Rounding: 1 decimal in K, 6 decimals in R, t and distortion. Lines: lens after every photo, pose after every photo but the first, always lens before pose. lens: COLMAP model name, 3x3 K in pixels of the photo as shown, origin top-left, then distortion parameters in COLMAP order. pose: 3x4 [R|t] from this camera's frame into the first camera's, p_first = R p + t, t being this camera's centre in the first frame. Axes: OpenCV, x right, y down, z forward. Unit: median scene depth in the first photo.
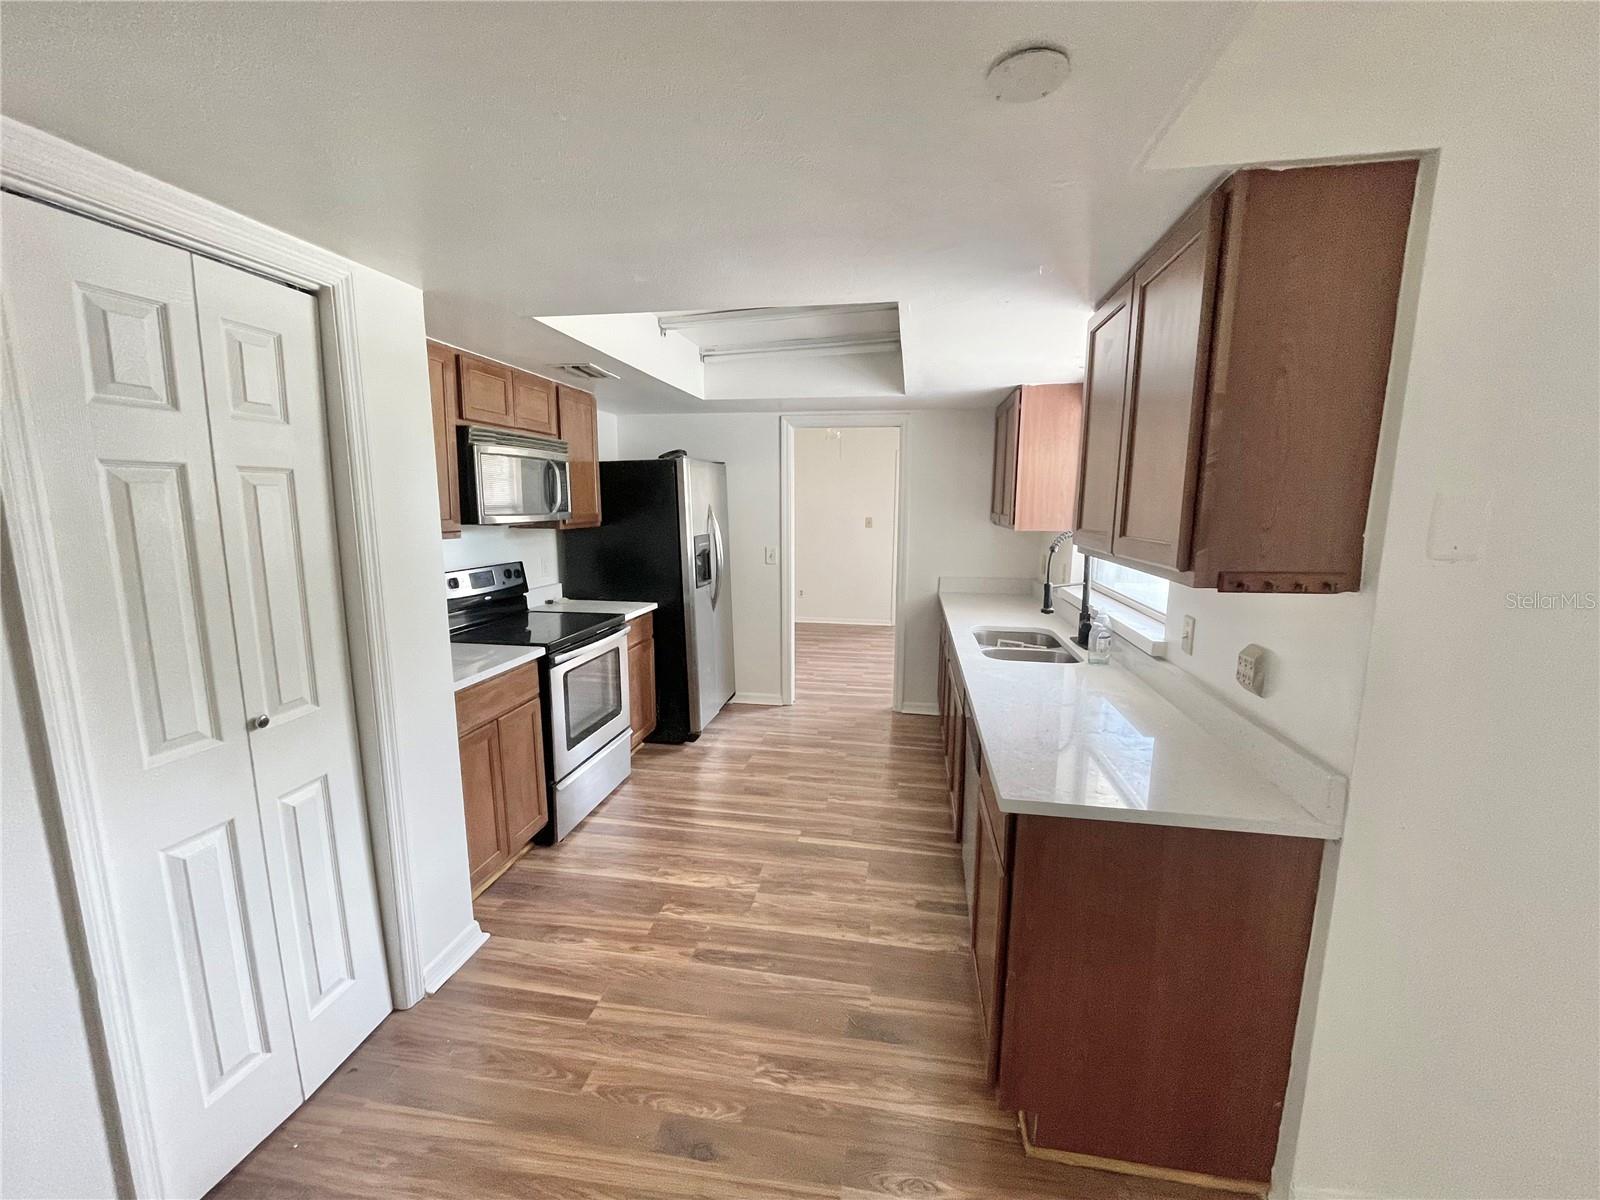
lens RADIAL K [[659.8, 0, 800.0], [0, 659.8, 600.0], [0, 0, 1]] dist [-0.000111, 0.000004]
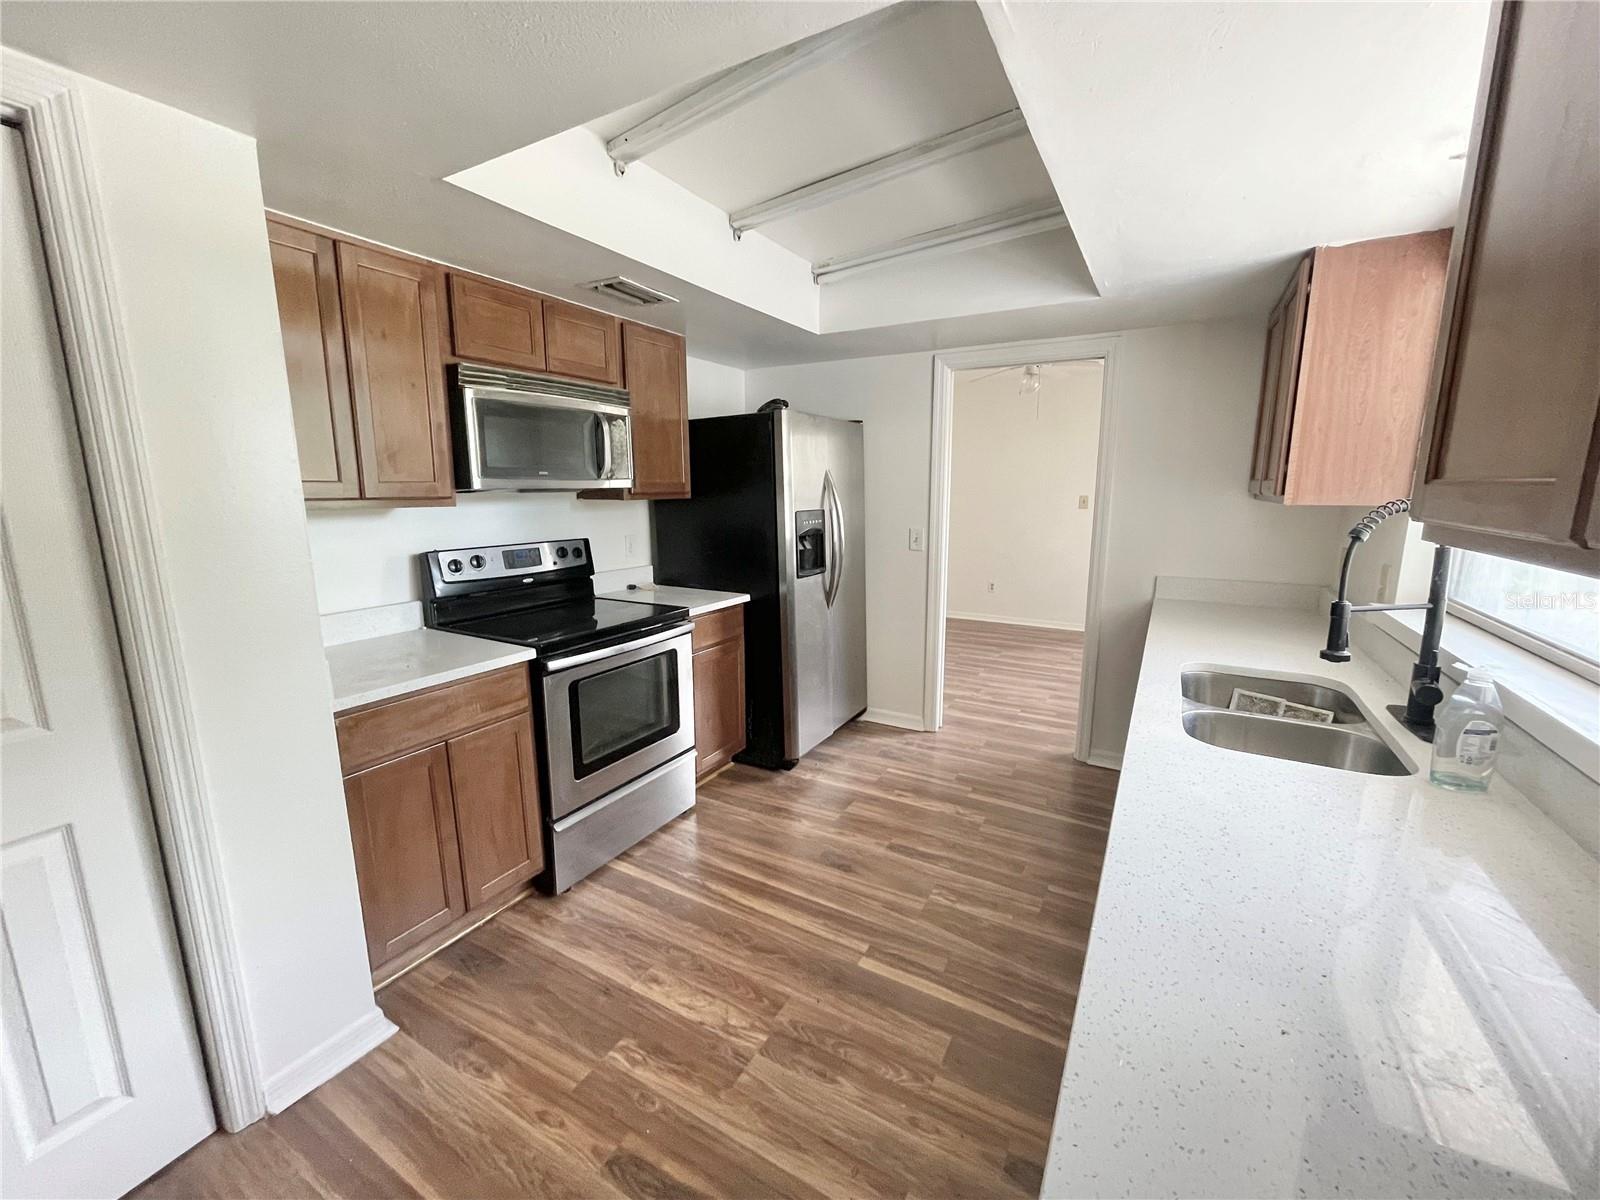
lens RADIAL K [[650.0, 0, 800.0], [0, 650.0, 600.0], [0, 0, 1]] dist [-0.000130, 0.000196]
pose [[0.937137, 0.054494, -0.344680, 0.132495], [-0.046273, 0.998415, 0.032039, -0.019753], [0.345879, -0.014076, 0.938173, 0.323510]]
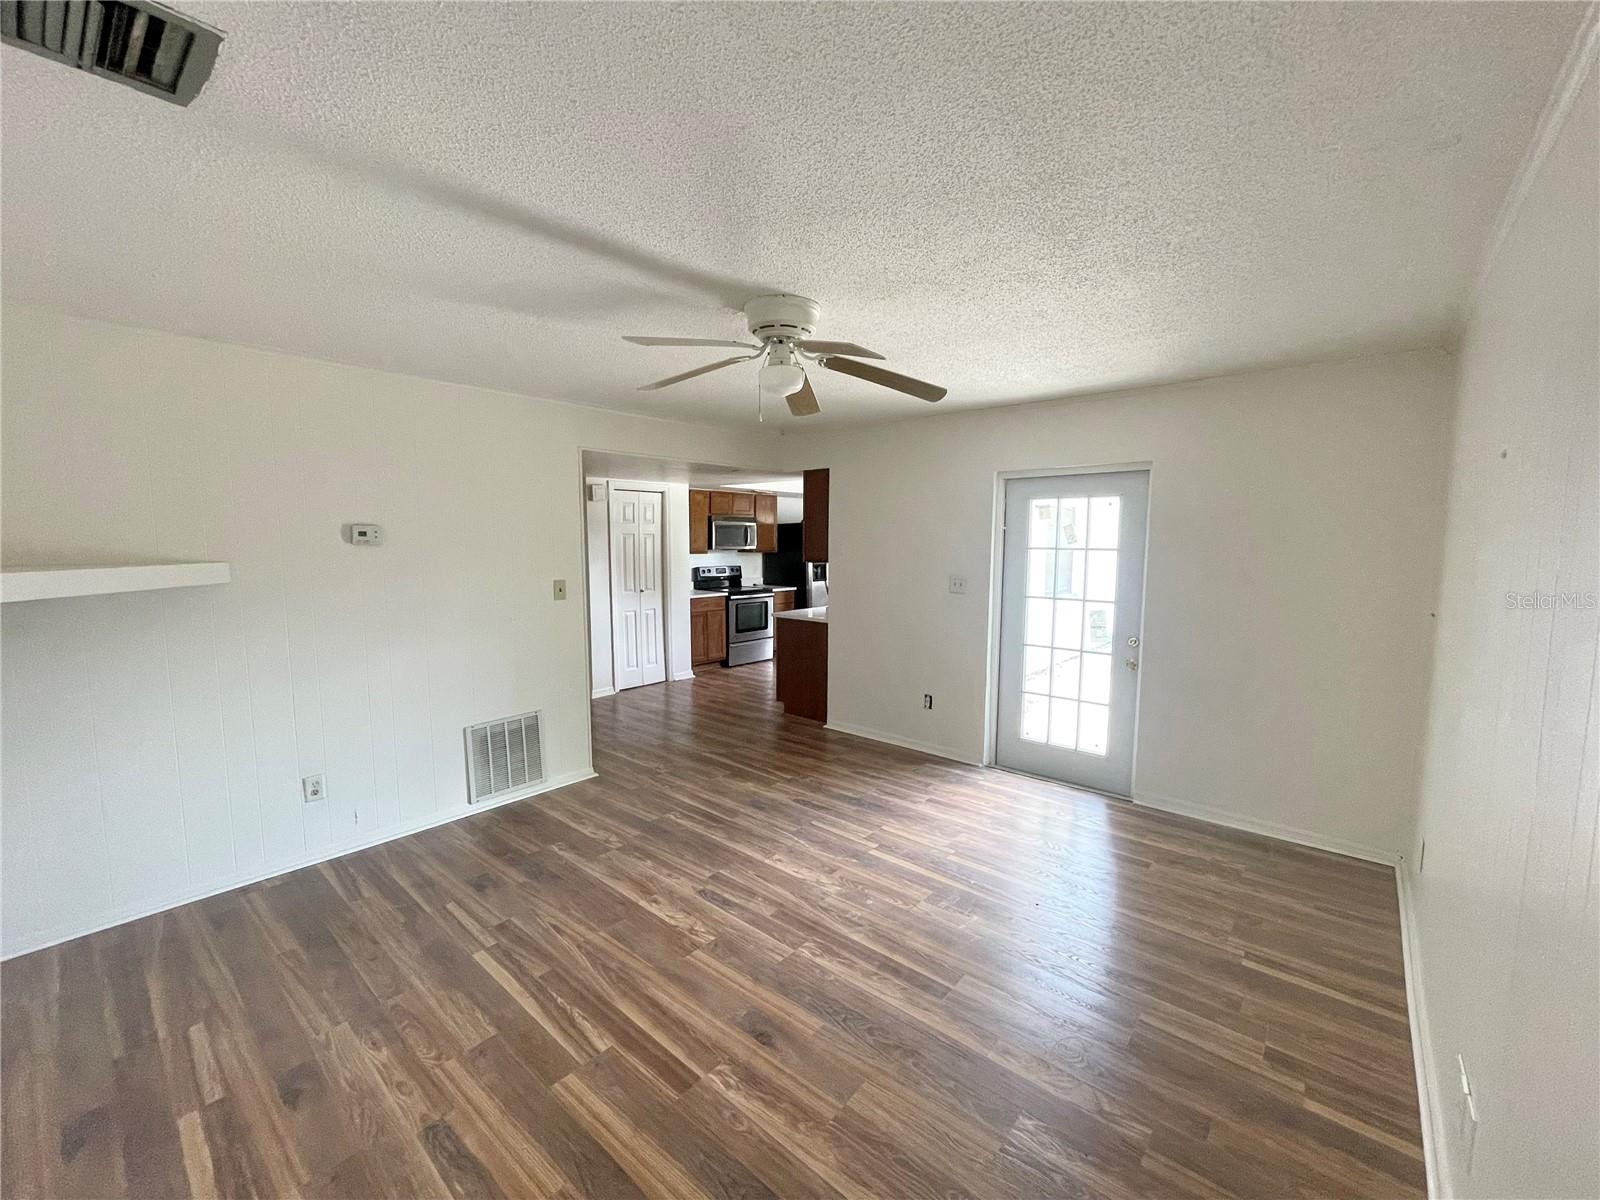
lens RADIAL K [[659.8, 0, 800.0], [0, 659.8, 600.0], [0, 0, 1]] dist [-0.000111, 0.000004]
pose [[0.863387, 0.048718, -0.502185, 1.051743], [-0.079185, 0.996077, -0.039507, 0.153834], [0.498290, 0.073875, 0.863857, -1.039691]]
